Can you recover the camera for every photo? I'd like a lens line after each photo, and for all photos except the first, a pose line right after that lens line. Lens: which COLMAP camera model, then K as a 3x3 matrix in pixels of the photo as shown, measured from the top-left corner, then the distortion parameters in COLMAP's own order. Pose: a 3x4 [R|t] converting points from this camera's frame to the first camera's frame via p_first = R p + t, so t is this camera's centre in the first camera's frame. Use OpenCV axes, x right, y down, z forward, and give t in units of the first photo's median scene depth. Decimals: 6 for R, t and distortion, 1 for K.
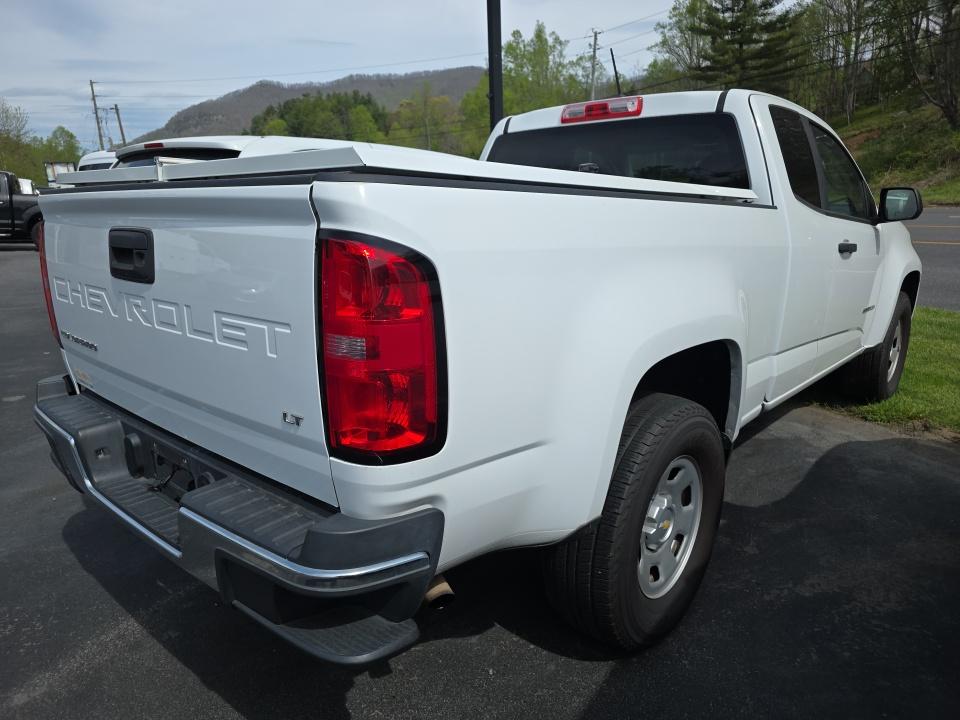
lens RADIAL K [[647.5, 0, 474.4], [0, 647.5, 359.6], [0, 0, 1]] dist [0.038058, -0.037874]
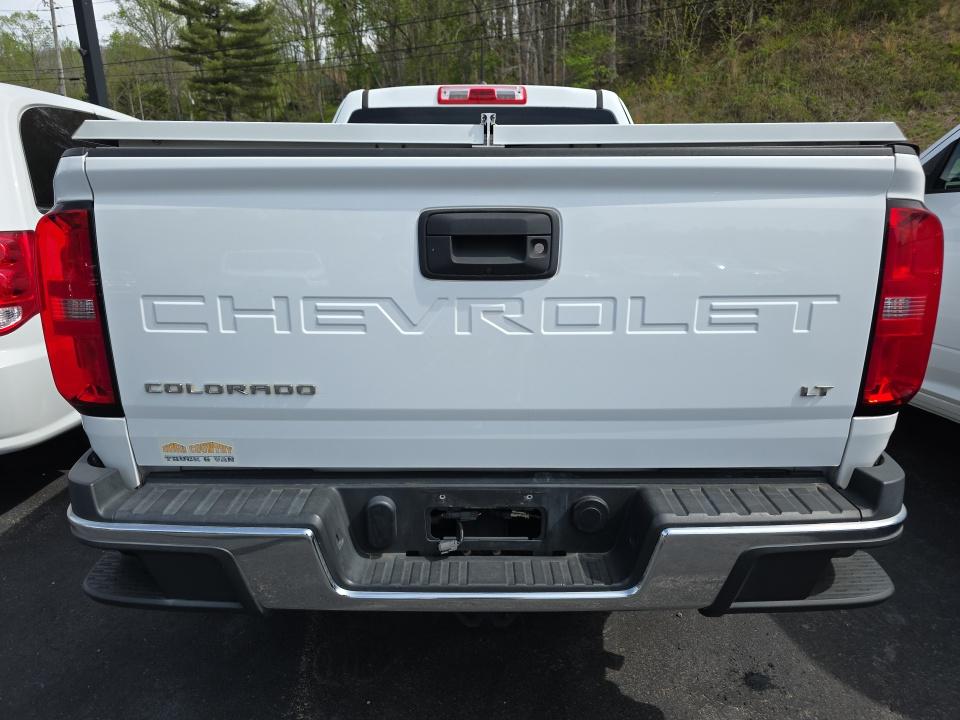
lens RADIAL K [[647.5, 0, 474.4], [0, 647.5, 359.6], [0, 0, 1]] dist [0.038058, -0.037874]
pose [[0.740866, -0.162109, 0.651797, -0.330285], [0.150677, 0.985816, 0.073916, -0.027677], [-0.654534, 0.043449, 0.754783, 0.145618]]
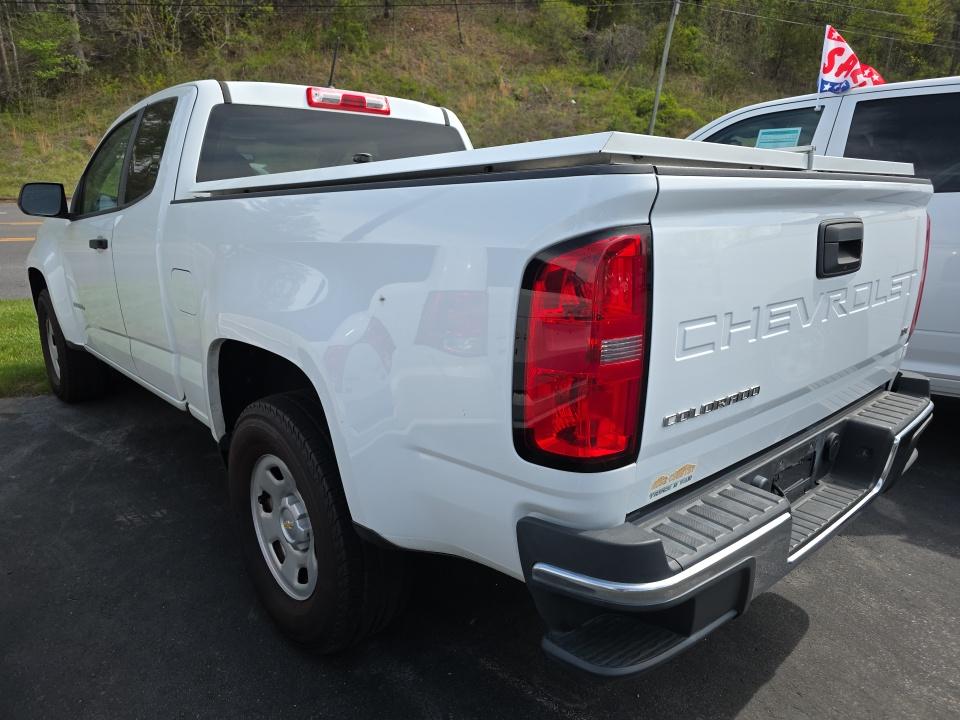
lens RADIAL K [[647.5, 0, 474.4], [0, 647.5, 359.6], [0, 0, 1]] dist [0.038058, -0.037874]
pose [[0.107201, -0.232131, 0.966759, -0.487430], [0.226566, 0.952483, 0.203579, -0.100806], [-0.968078, 0.197211, 0.154700, 0.440638]]
